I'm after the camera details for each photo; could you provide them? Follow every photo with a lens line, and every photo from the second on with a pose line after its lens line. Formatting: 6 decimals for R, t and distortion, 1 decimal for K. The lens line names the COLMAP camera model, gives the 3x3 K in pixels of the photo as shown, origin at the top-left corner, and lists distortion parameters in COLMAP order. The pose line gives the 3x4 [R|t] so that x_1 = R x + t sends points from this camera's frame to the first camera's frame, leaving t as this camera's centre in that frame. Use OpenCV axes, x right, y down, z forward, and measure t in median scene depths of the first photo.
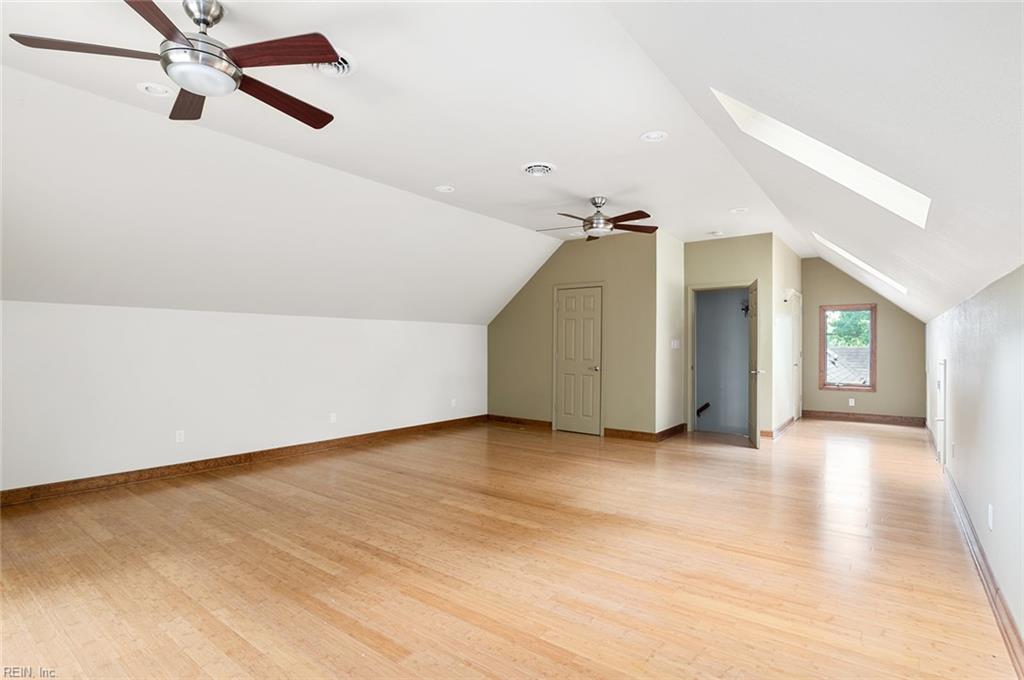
lens RADIAL K [[497.5, 0, 512.0], [0, 497.5, 340.0], [0, 0, 1]] dist [-0.001339, -0.000556]
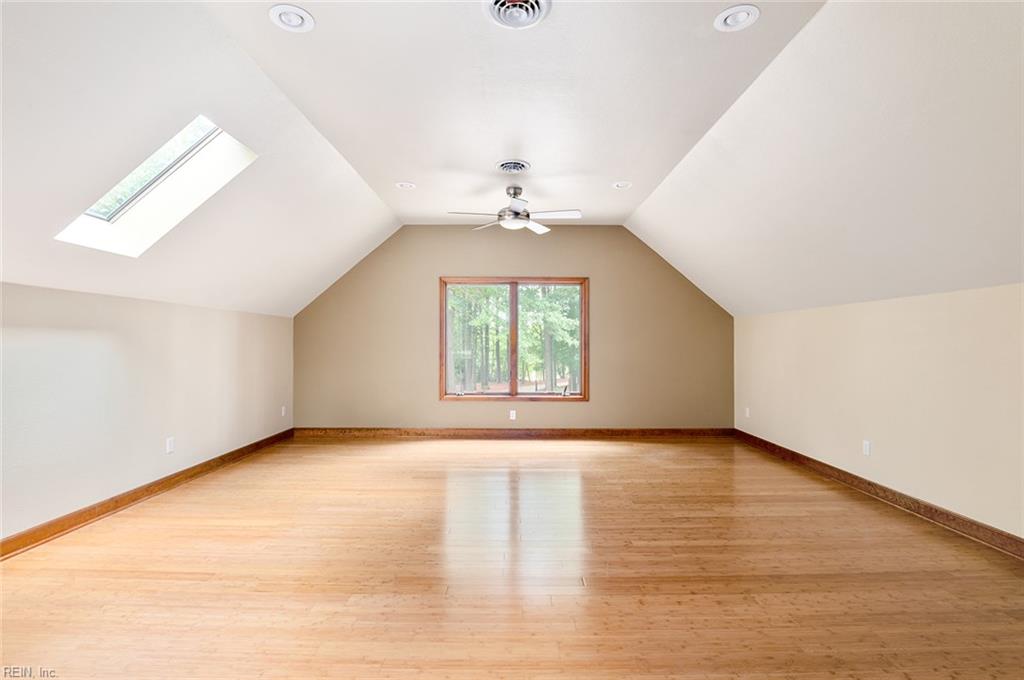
lens RADIAL K [[497.5, 0, 512.0], [0, 497.5, 340.0], [0, 0, 1]] dist [-0.001339, -0.000556]
pose [[-0.798927, -0.004594, -0.601411, 0.512061], [0.004454, 0.999898, -0.013554, 0.022529], [0.601412, -0.013507, -0.798825, 1.977251]]
